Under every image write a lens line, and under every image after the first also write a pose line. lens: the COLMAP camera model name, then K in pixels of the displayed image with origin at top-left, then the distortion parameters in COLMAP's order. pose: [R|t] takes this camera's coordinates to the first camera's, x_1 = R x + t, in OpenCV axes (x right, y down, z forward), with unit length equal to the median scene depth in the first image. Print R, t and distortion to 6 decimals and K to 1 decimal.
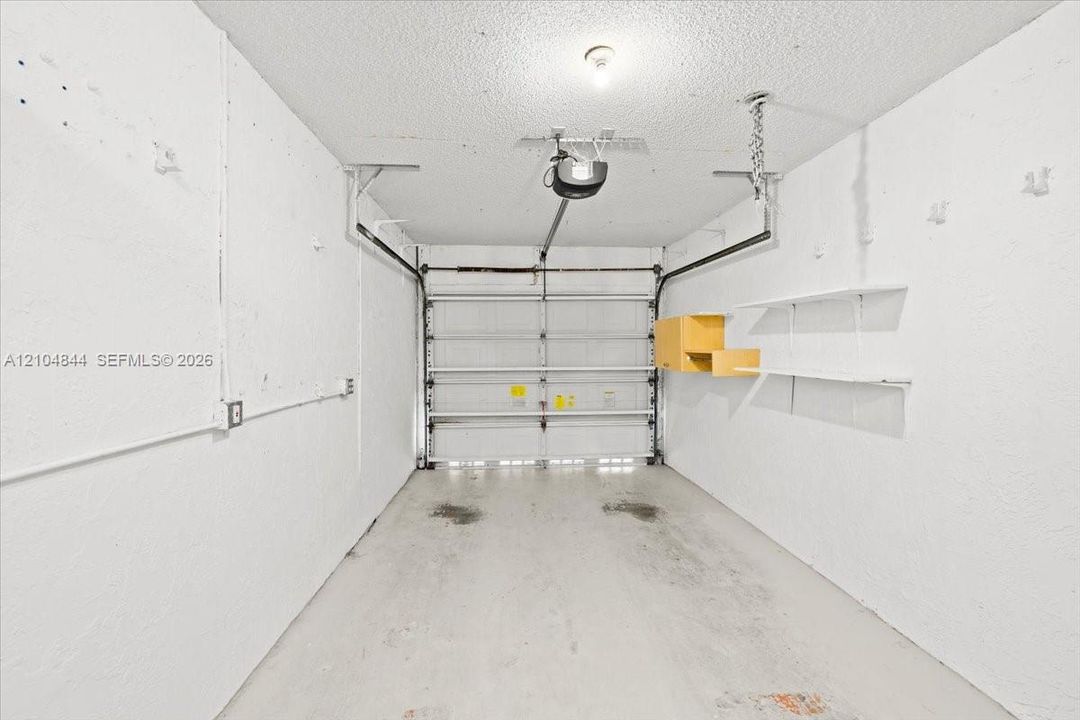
lens RADIAL K [[440.5, 0, 538.7], [0, 440.5, 352.8], [0, 0, 1]] dist [0.002527, -0.000025]
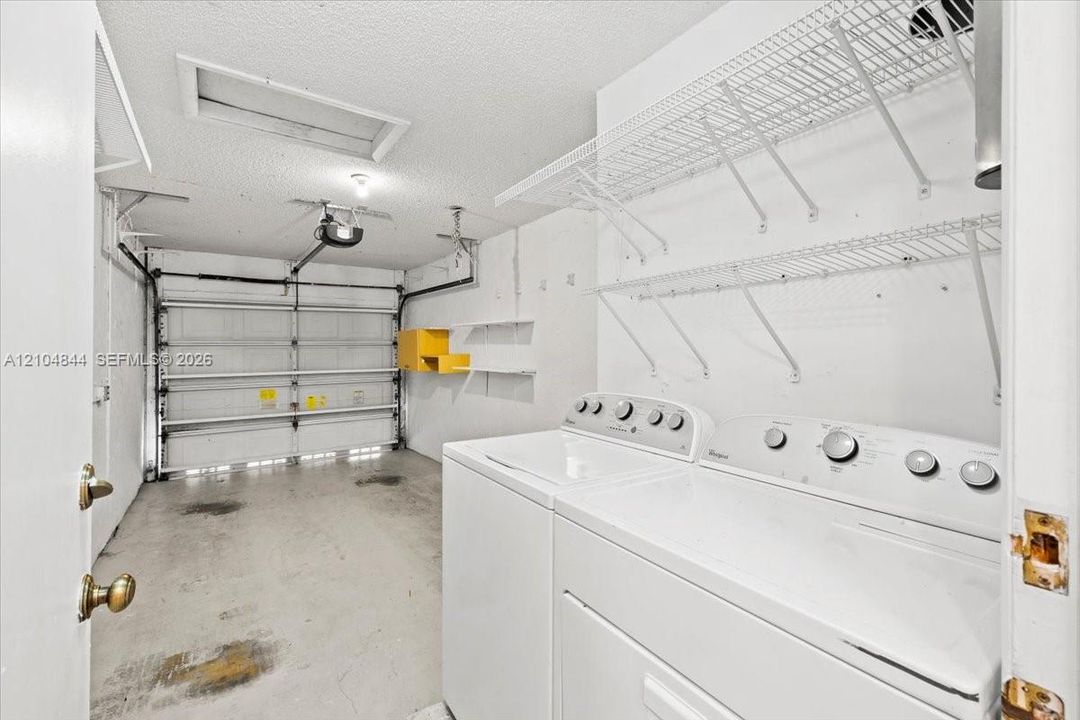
lens RADIAL K [[440.5, 0, 532.1], [0, 440.5, 348.3], [0, 0, 1]] dist [0.002527, -0.000025]
pose [[0.852815, -0.002043, 0.522209, -0.087695], [0.010104, 0.999870, -0.012590, -0.007126], [-0.522115, 0.016013, 0.852725, -0.358512]]
